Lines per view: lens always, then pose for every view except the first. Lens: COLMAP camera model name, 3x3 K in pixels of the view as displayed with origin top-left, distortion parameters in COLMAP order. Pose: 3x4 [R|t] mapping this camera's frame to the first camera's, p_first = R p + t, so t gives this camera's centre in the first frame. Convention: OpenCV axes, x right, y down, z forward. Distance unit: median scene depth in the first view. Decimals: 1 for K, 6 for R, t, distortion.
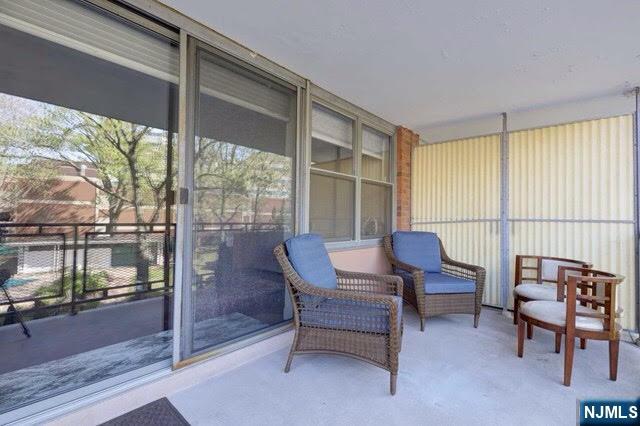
lens RADIAL K [[293.1, 0, 322.5], [0, 293.1, 205.1], [0, 0, 1]] dist [0.000523, 0.000190]
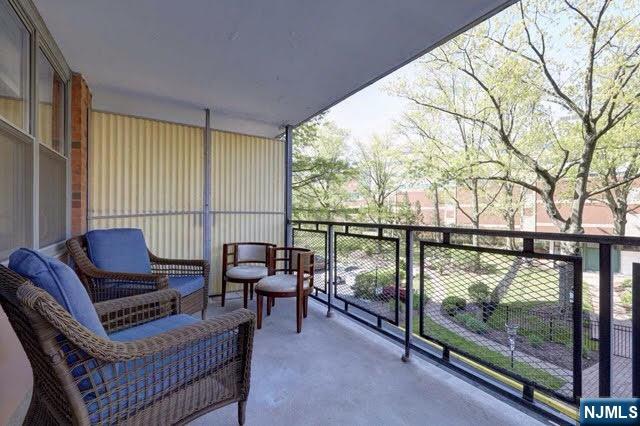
lens RADIAL K [[293.1, 0, 322.5], [0, 293.1, 205.1], [0, 0, 1]] dist [0.000523, 0.000190]
pose [[0.260678, 0.008582, 0.965388, -0.282687], [-0.055485, 0.998441, 0.006106, -0.004243], [-0.963830, -0.055156, 0.260748, 0.319909]]
